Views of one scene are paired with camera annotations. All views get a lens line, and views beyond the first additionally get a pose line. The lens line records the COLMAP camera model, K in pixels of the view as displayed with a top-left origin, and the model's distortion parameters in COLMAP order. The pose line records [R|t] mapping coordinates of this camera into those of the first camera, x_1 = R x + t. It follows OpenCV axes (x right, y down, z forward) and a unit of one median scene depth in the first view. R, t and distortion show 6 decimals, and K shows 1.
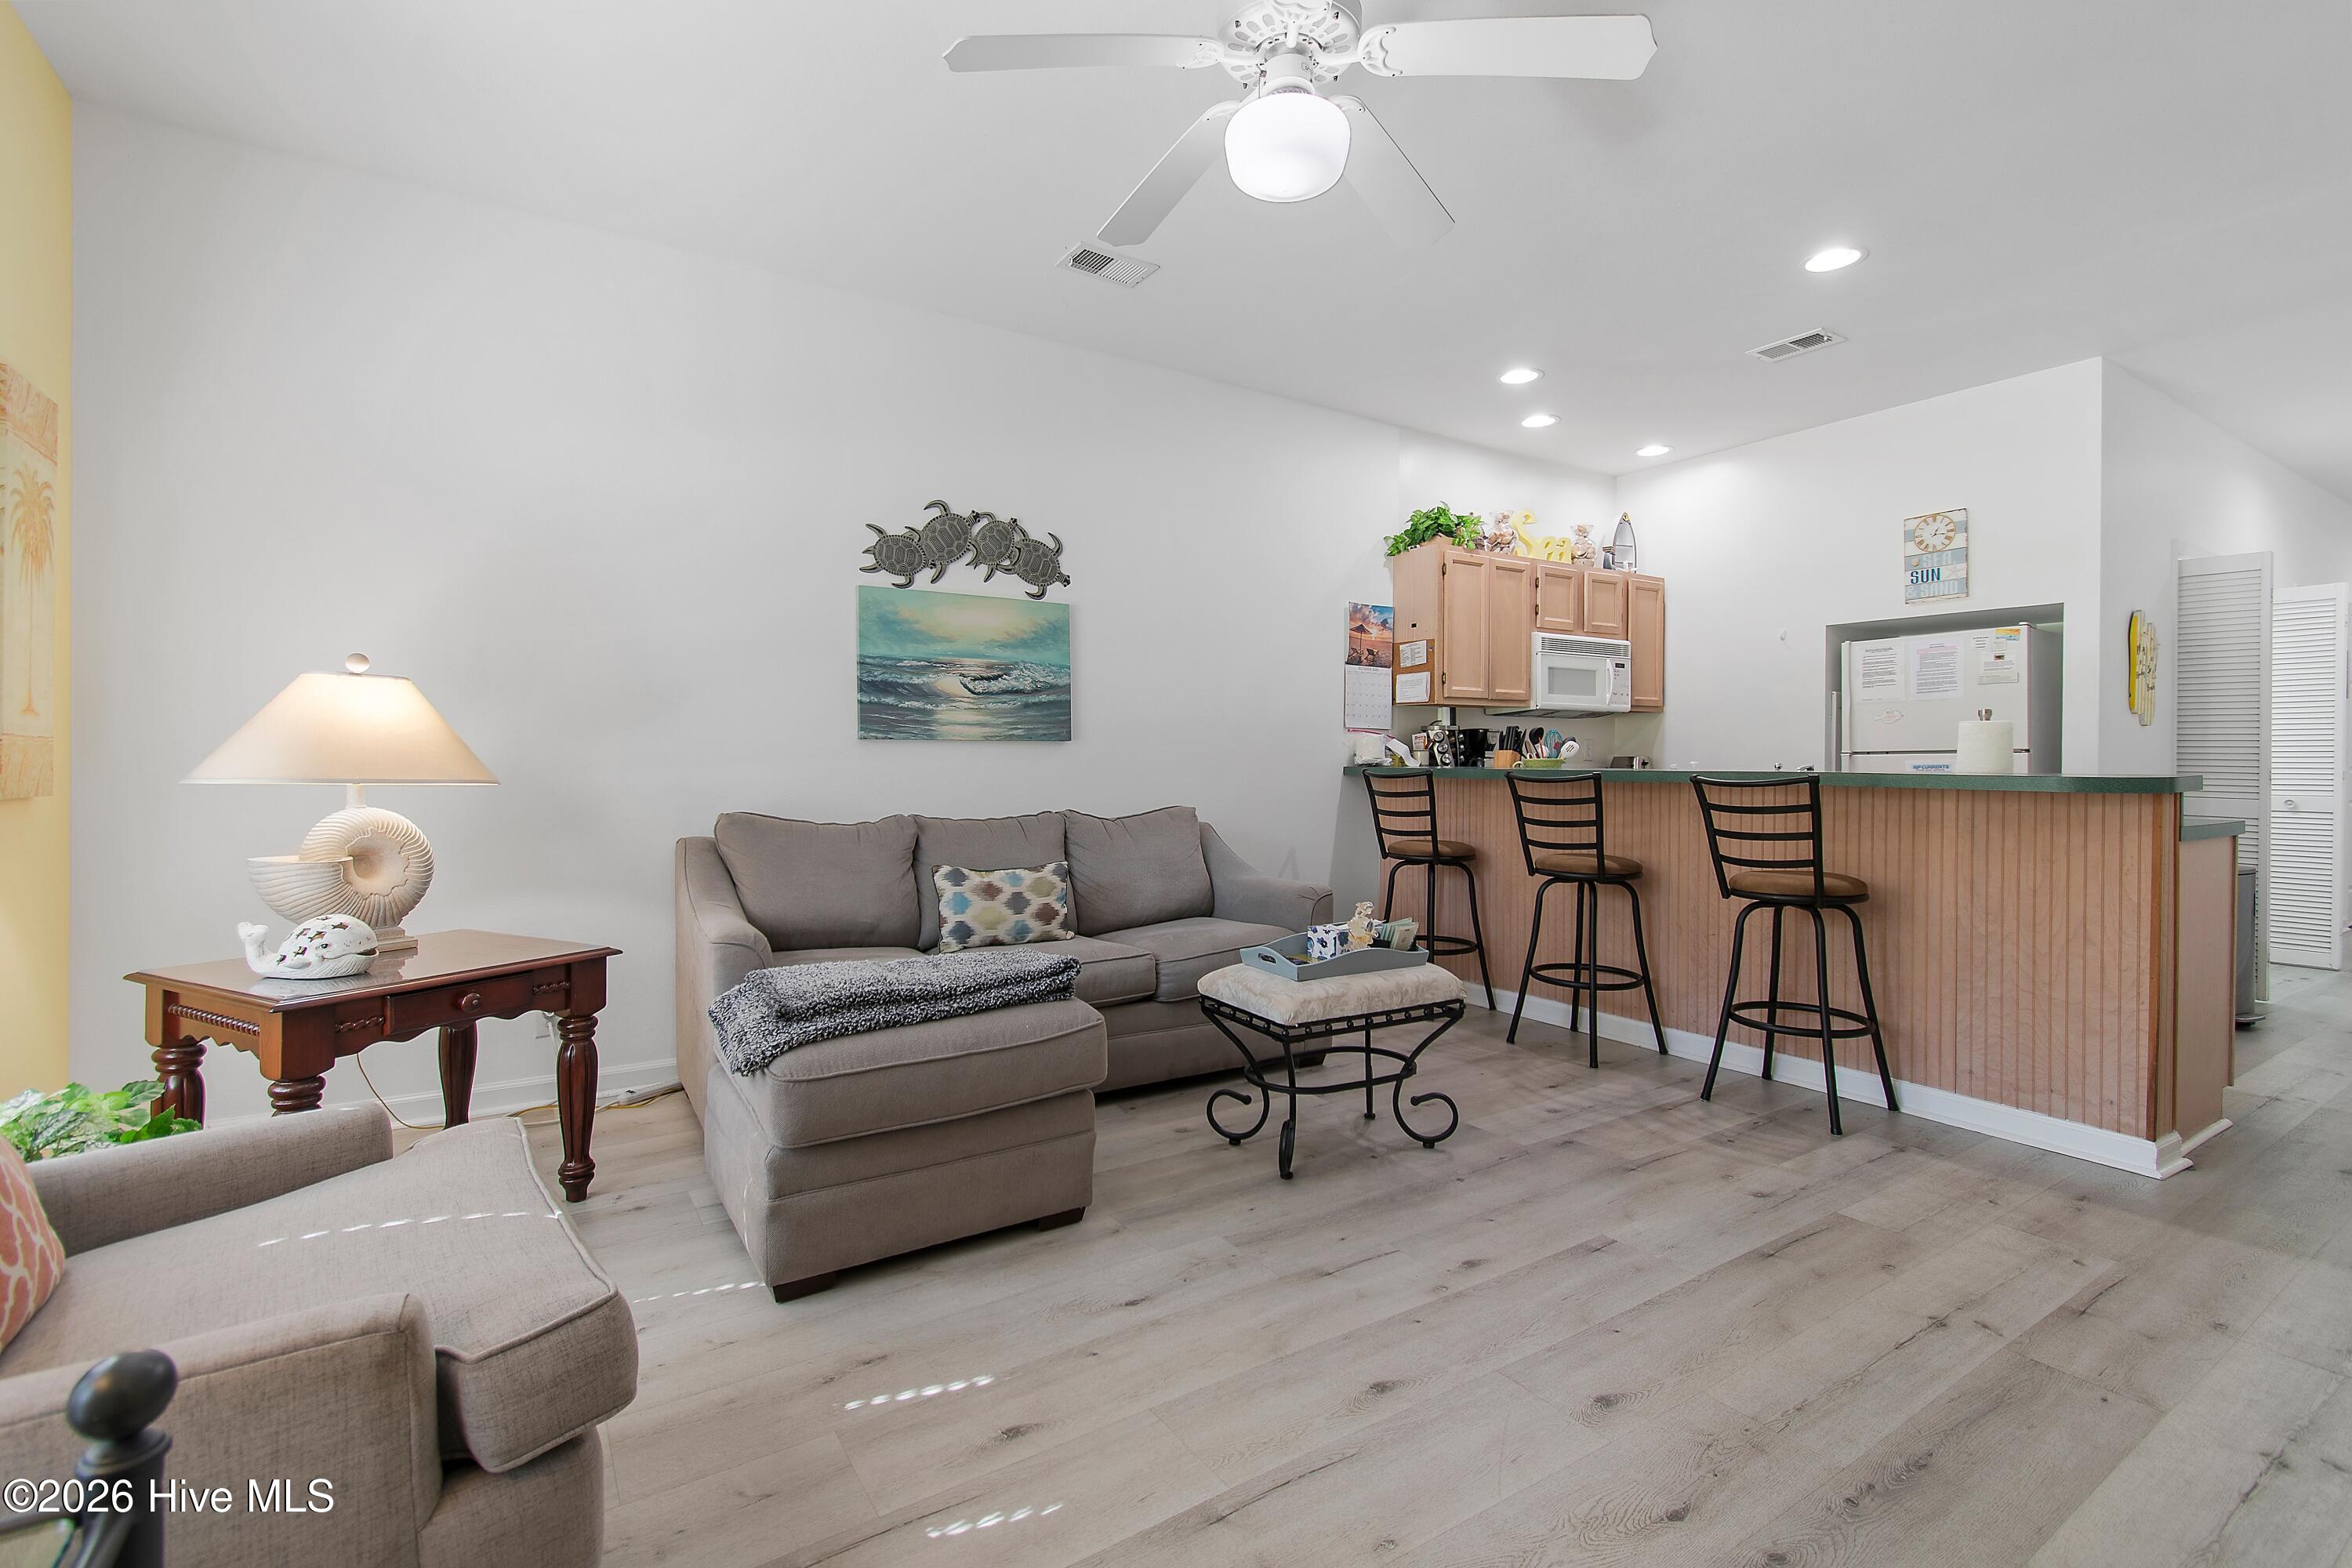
lens RADIAL K [[1037.4, 0, 1195.1], [0, 1037.4, 760.0], [0, 0, 1]] dist [-0.001593, -0.000310]
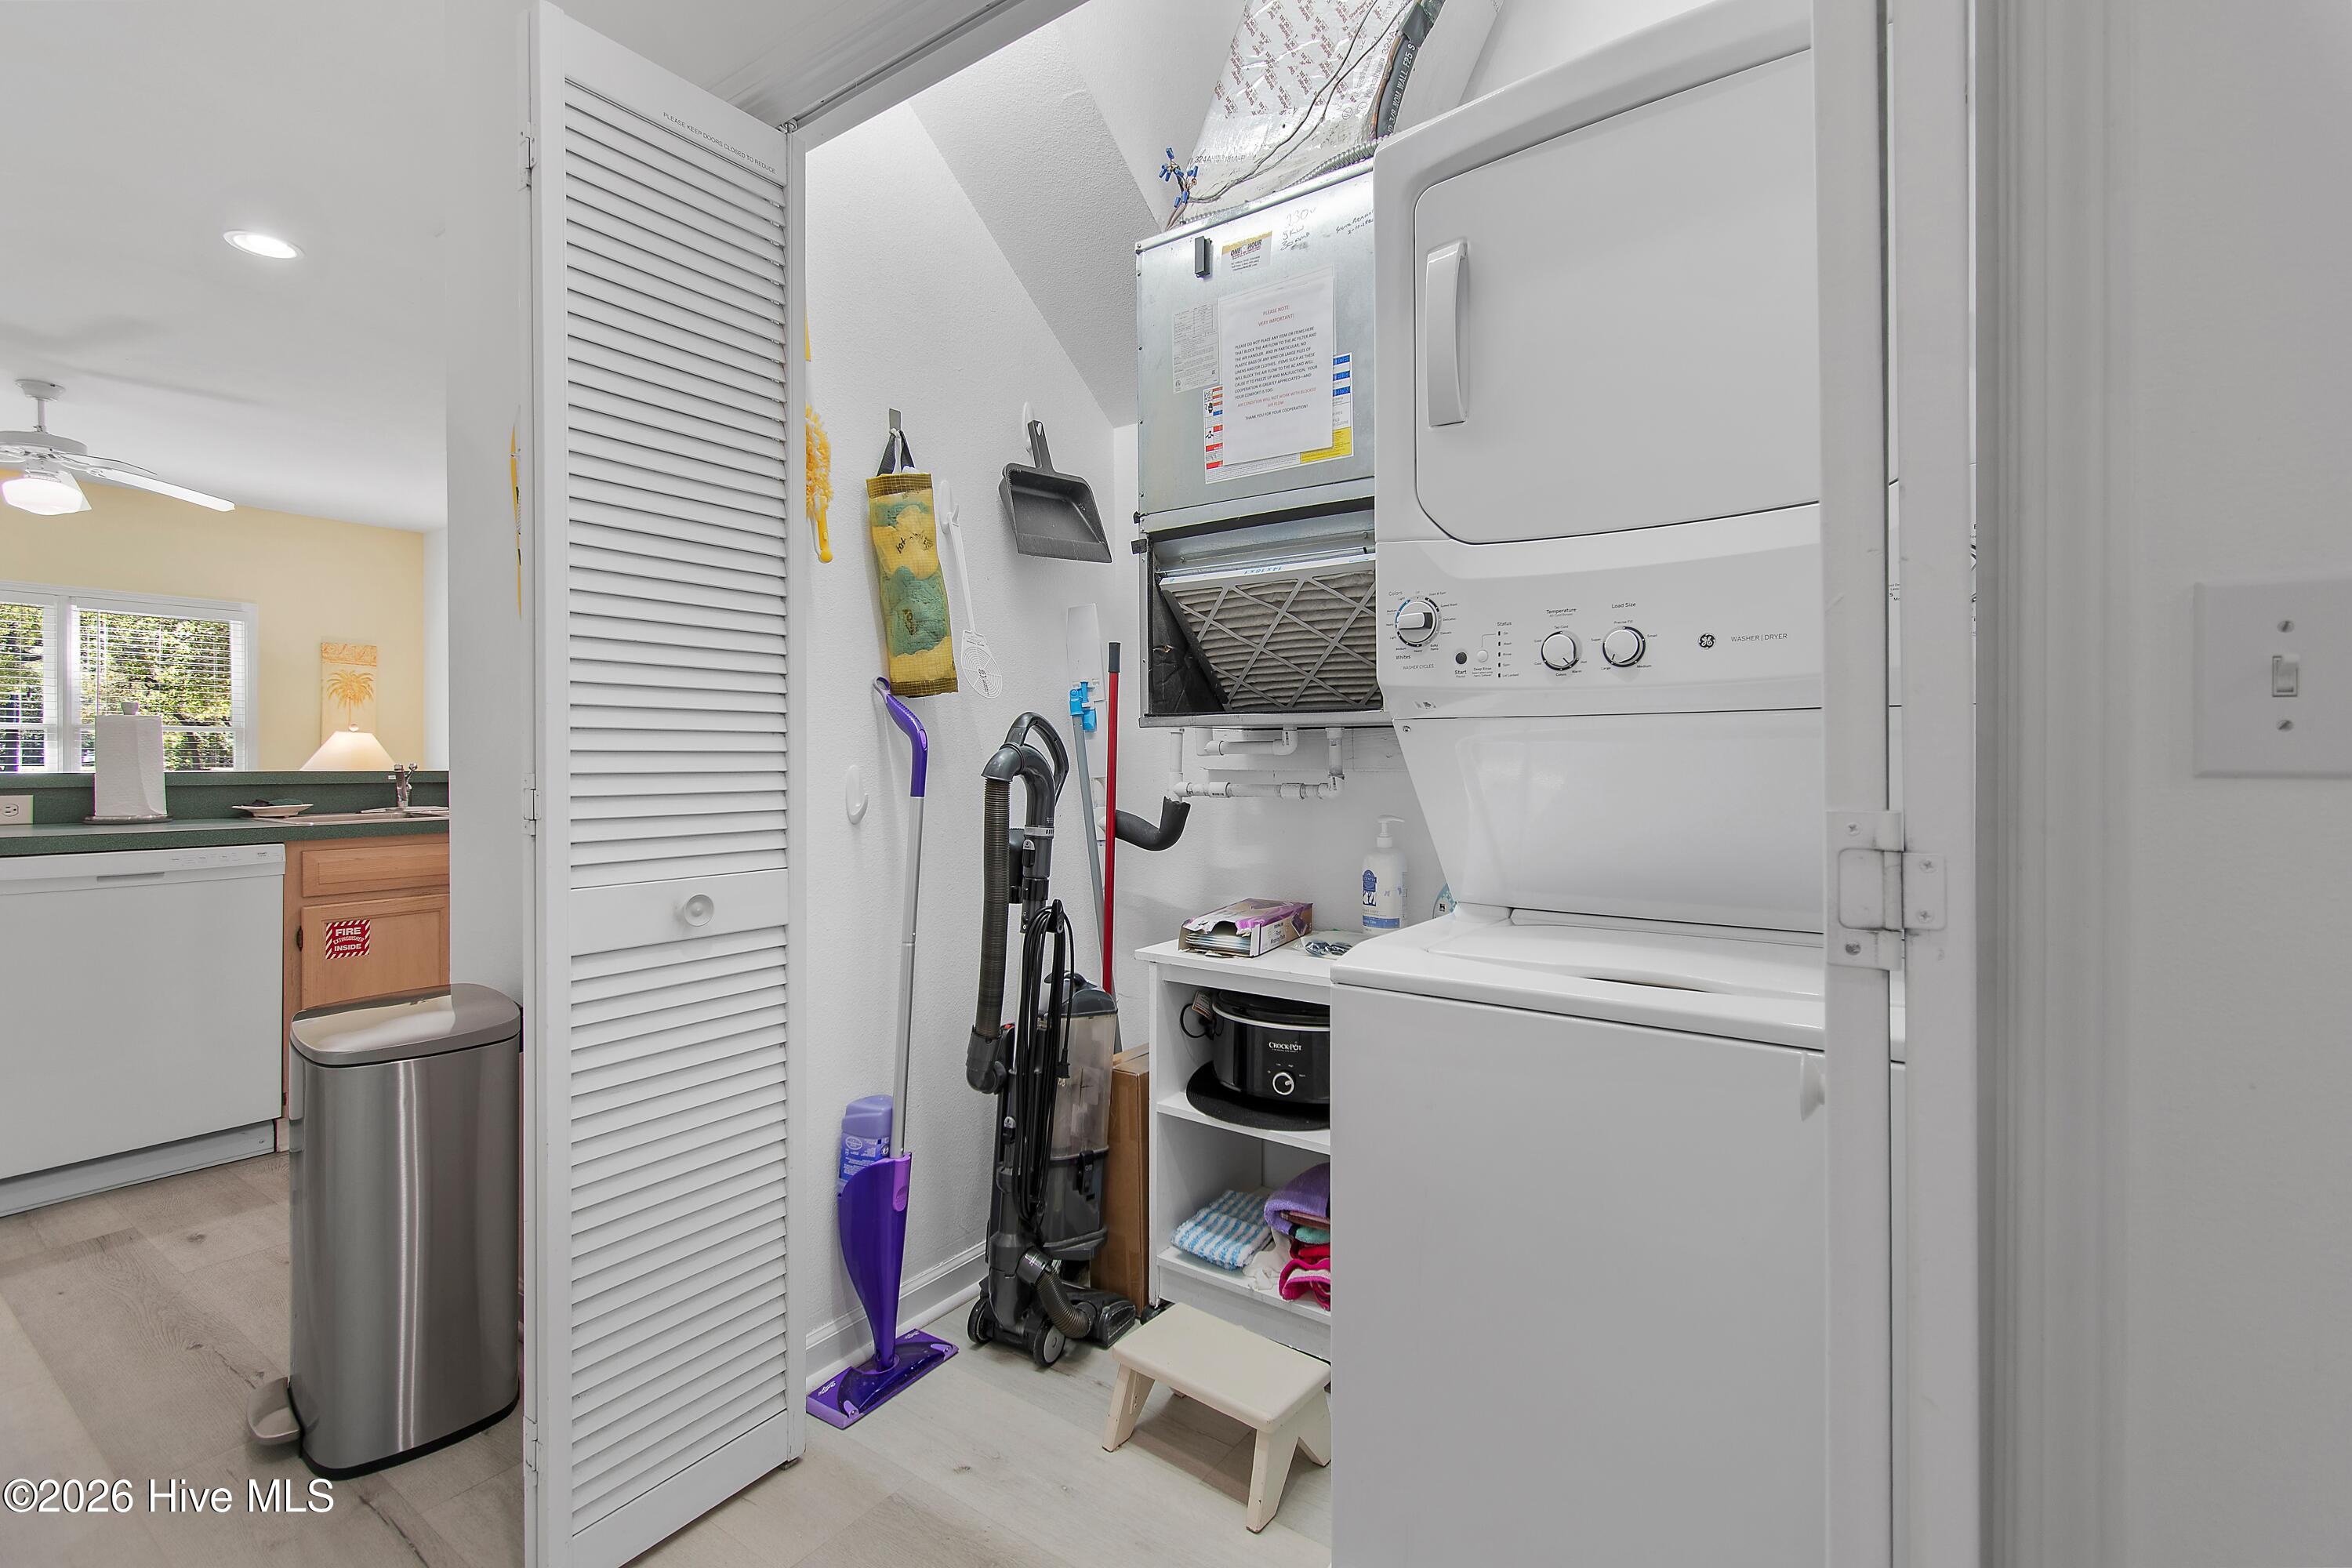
lens RADIAL K [[1037.4, 0, 1195.1], [0, 1037.4, 760.0], [0, 0, 1]] dist [-0.001593, -0.000310]
pose [[0.386082, -0.002526, -0.922461, 1.637001], [0.001912, 0.999996, -0.001938, 0.001887], [0.922463, -0.001016, 0.386085, 1.266051]]
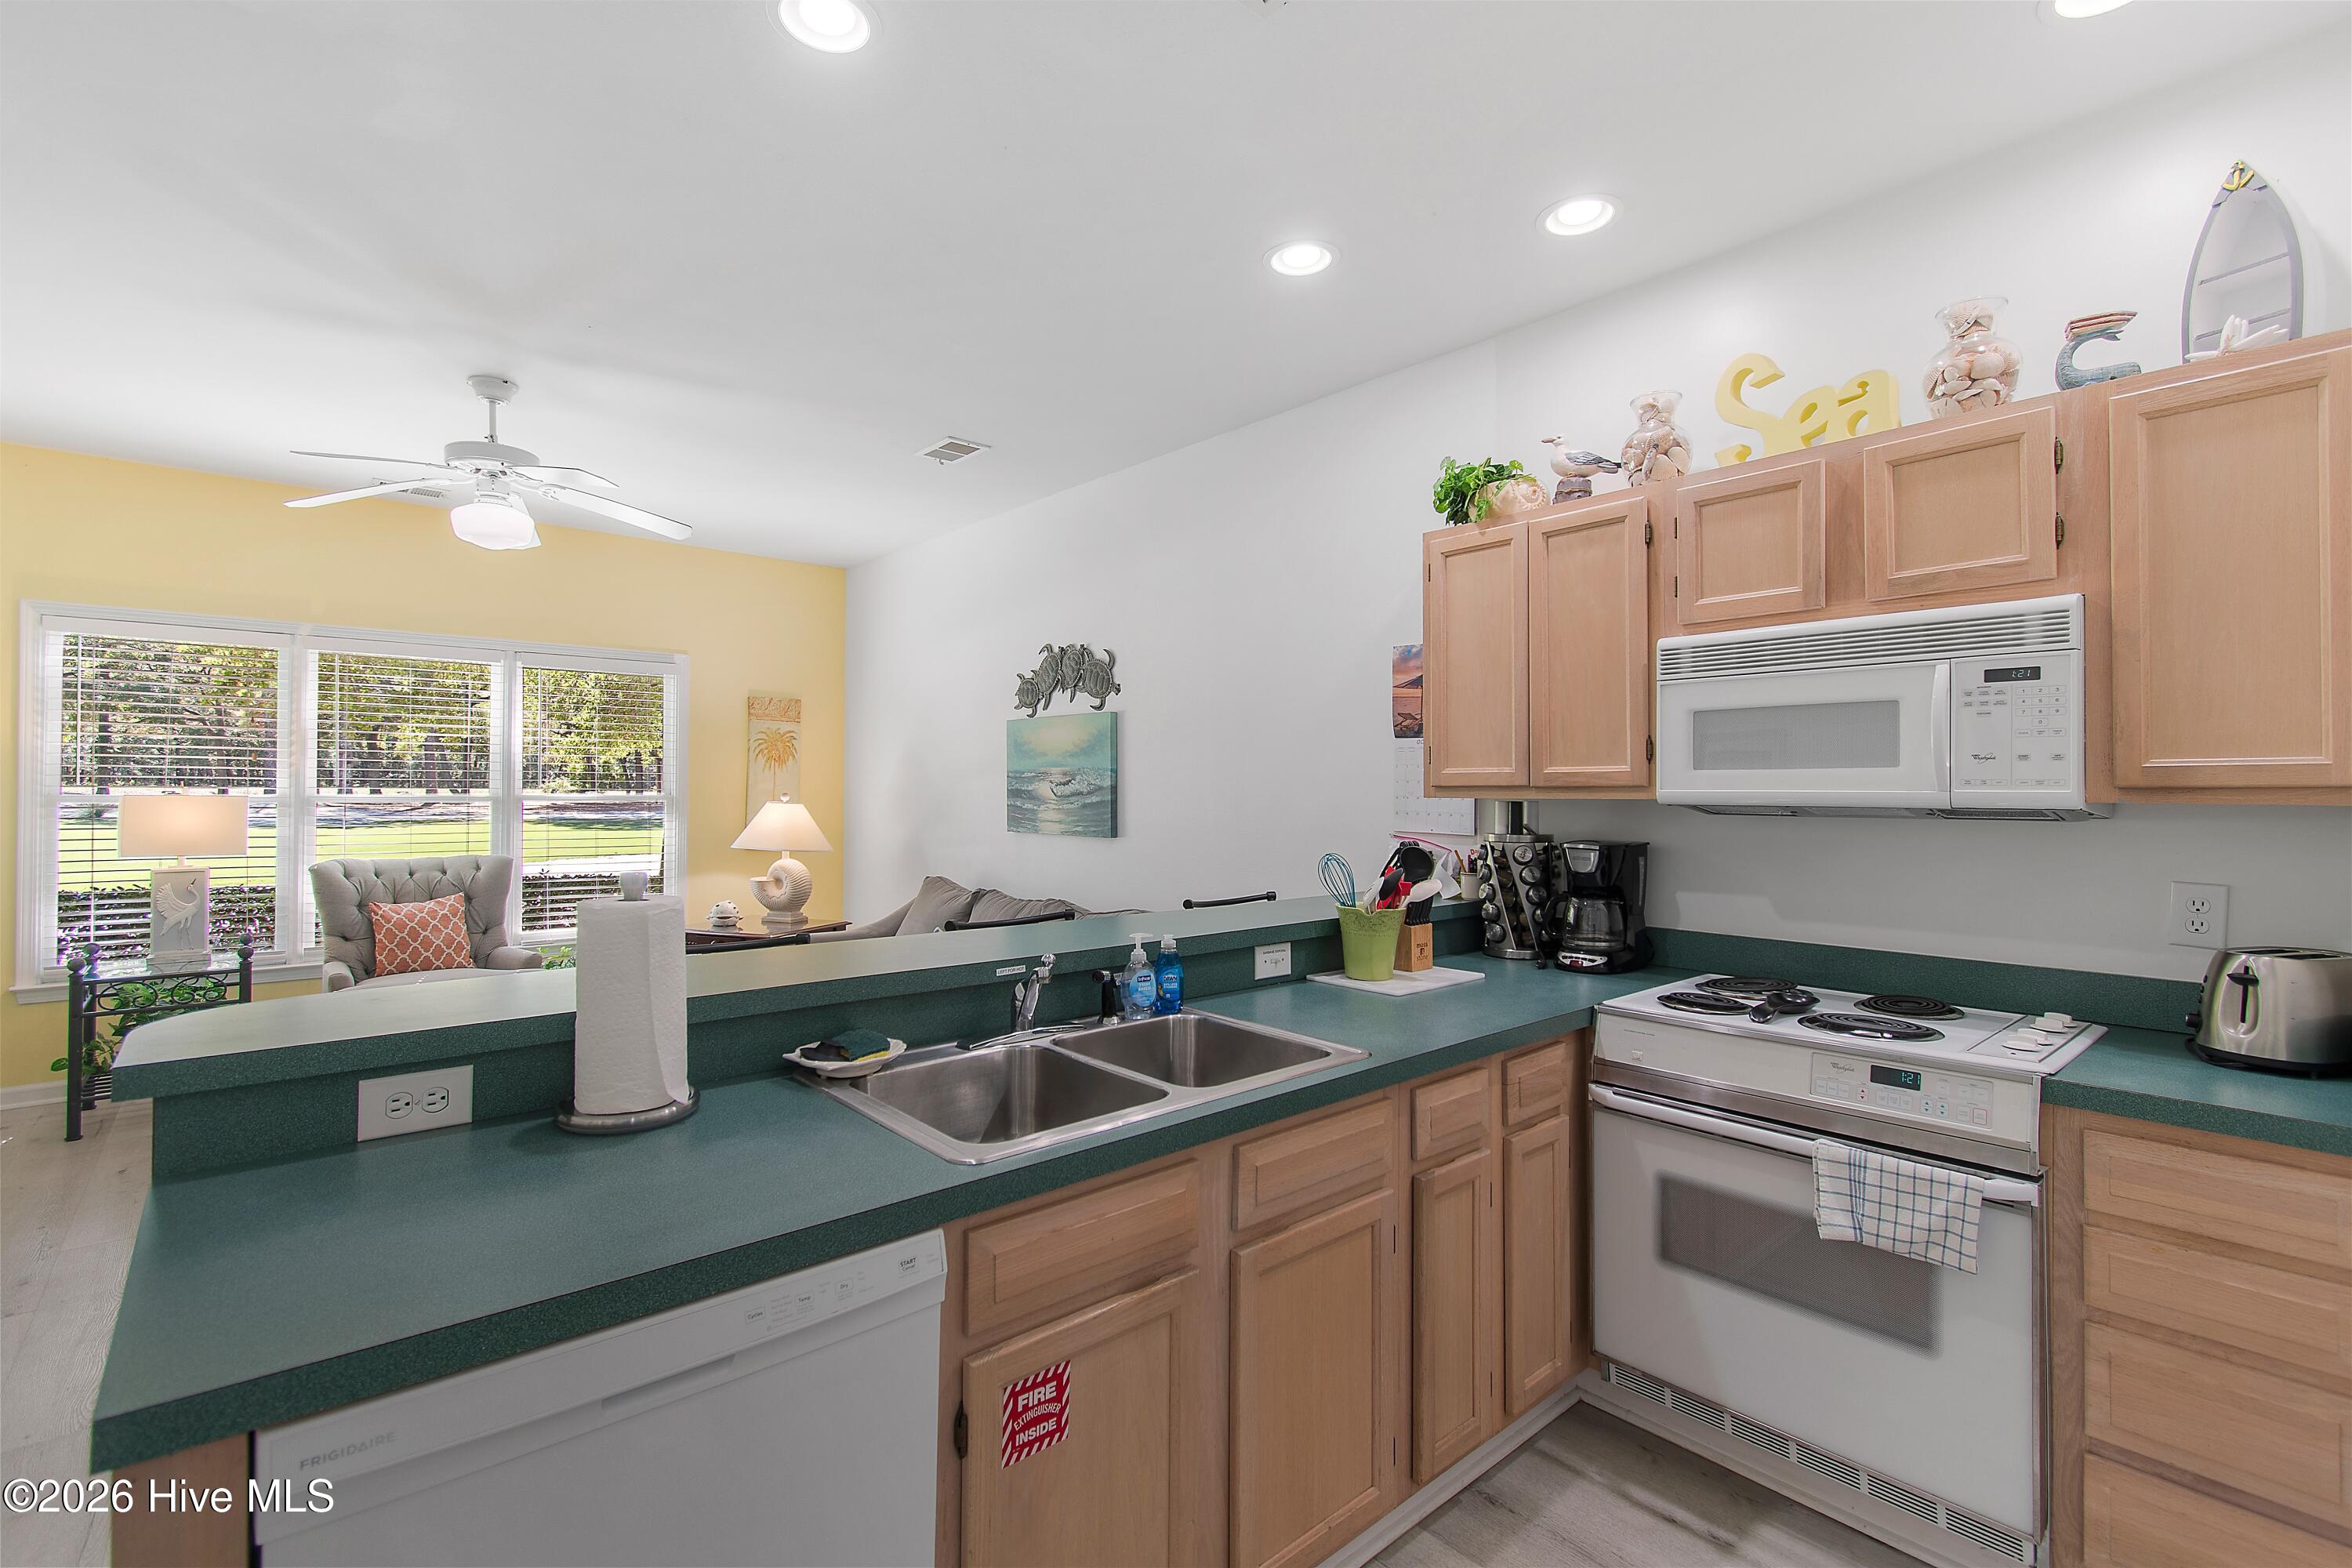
lens RADIAL K [[1047.9, 0, 1176.0], [0, 1047.9, 784.0], [0, 0, 1]] dist [0.002243, 0.000012]
pose [[0.136403, -0.005504, -0.990638, 1.041544], [-0.008334, 0.999943, -0.006703, -0.072464], [0.990618, 0.009170, 0.136350, 0.982646]]
